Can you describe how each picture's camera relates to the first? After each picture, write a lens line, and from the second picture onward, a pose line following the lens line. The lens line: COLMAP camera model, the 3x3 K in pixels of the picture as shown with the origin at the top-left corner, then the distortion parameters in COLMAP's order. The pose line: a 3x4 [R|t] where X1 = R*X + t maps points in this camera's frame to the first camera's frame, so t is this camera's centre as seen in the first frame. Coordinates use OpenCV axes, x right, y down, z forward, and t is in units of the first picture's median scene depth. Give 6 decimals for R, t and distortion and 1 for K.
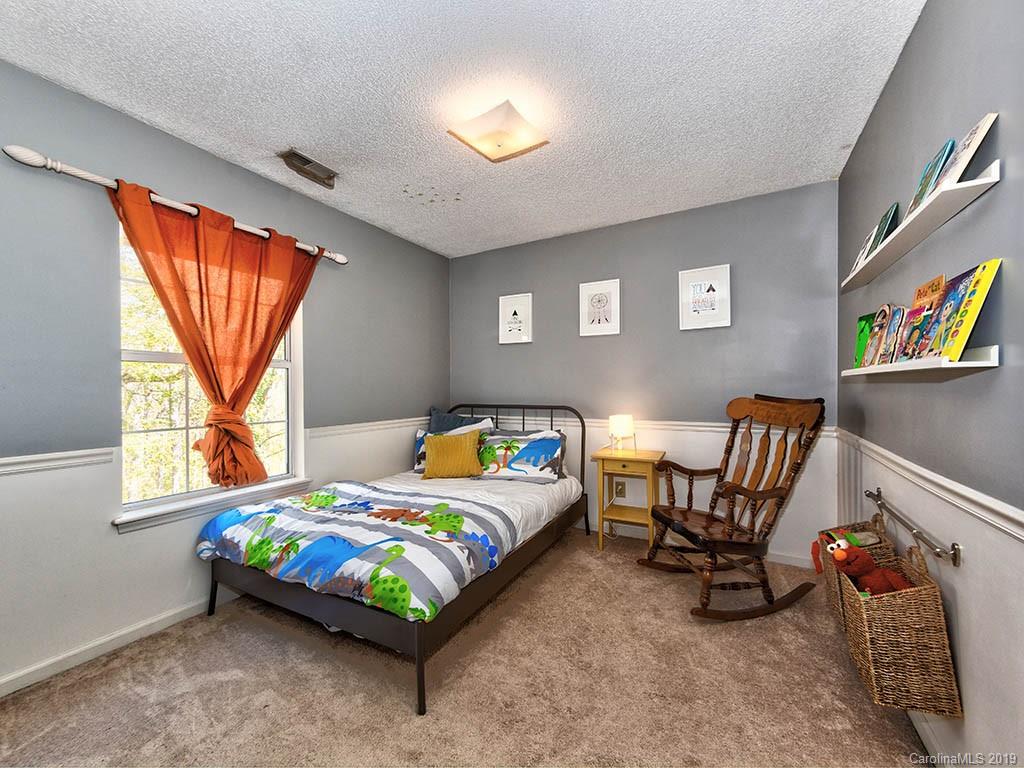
lens RADIAL K [[402.7, 0, 513.9], [0, 402.7, 385.5], [0, 0, 1]] dist [0.007690, -0.000346]
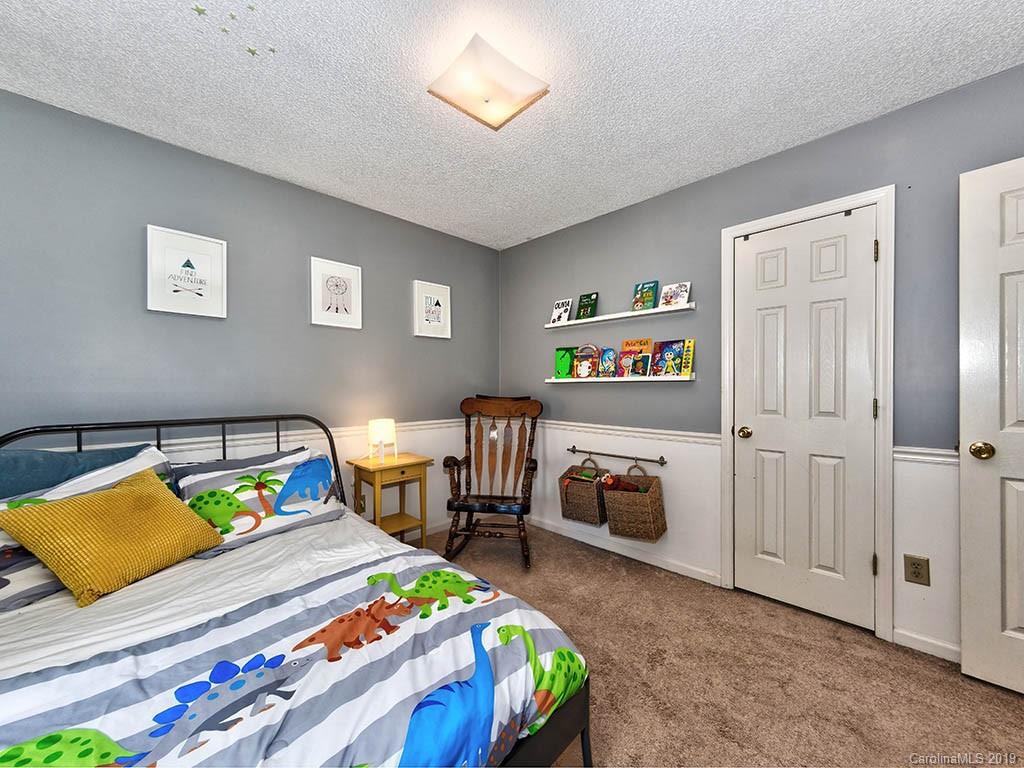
lens RADIAL K [[402.7, 0, 512.1], [0, 402.7, 384.5], [0, 0, 1]] dist [0.007690, -0.000346]
pose [[0.272367, 0.011277, 0.962127, -0.545286], [-0.006305, 0.999931, -0.009936, 0.001334], [-0.962173, -0.003360, 0.272419, 0.473594]]
